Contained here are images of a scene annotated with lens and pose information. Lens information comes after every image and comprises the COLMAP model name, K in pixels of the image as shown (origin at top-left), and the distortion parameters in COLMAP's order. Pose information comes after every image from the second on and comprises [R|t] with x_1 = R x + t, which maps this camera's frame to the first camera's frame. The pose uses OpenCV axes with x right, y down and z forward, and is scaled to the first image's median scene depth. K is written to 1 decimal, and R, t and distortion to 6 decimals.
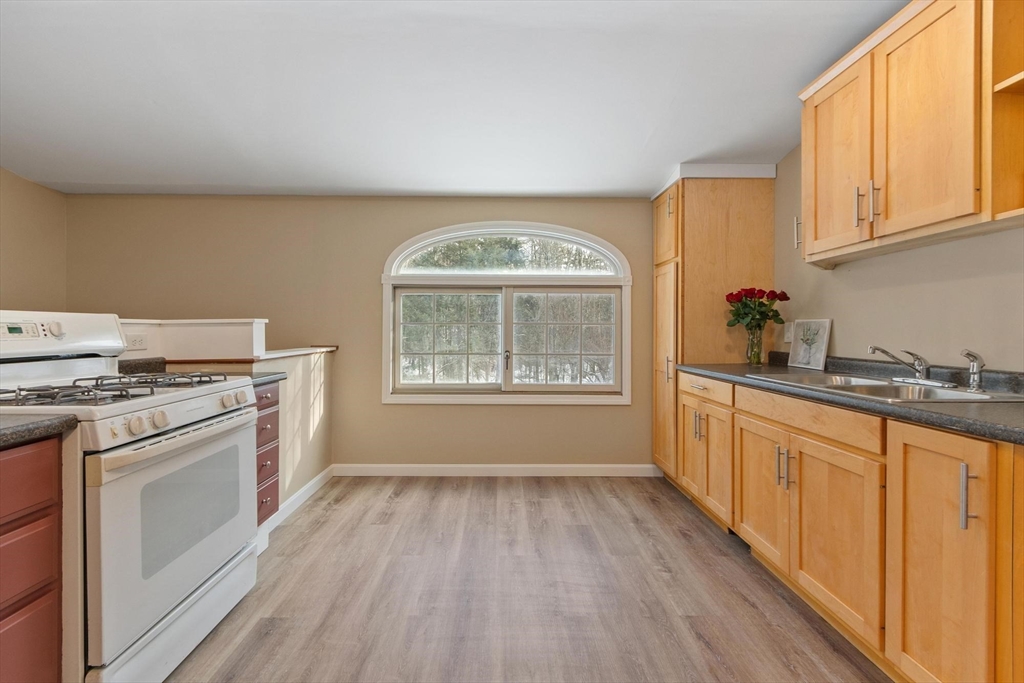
lens RADIAL K [[461.1, 0, 507.7], [0, 461.1, 332.9], [0, 0, 1]] dist [0.013034, 0.000267]
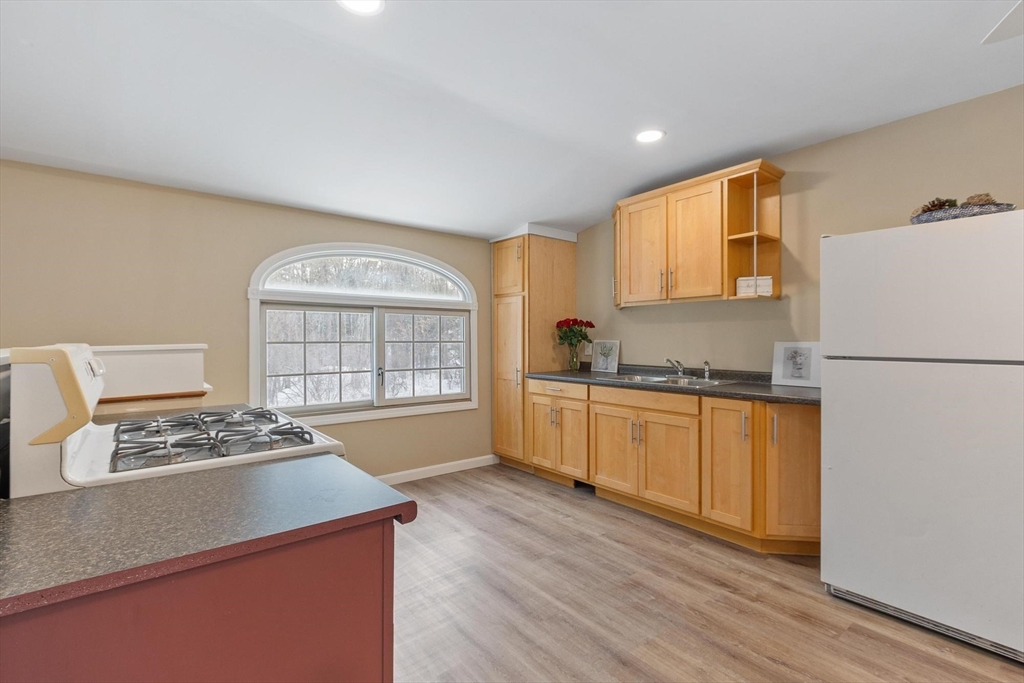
lens RADIAL K [[461.1, 0, 521.6], [0, 461.1, 341.5], [0, 0, 1]] dist [0.013034, 0.000267]
pose [[0.782333, -0.004186, 0.622846, -0.538956], [0.003711, 0.999991, 0.002060, -0.030192], [-0.622849, 0.000700, 0.782342, -0.033466]]
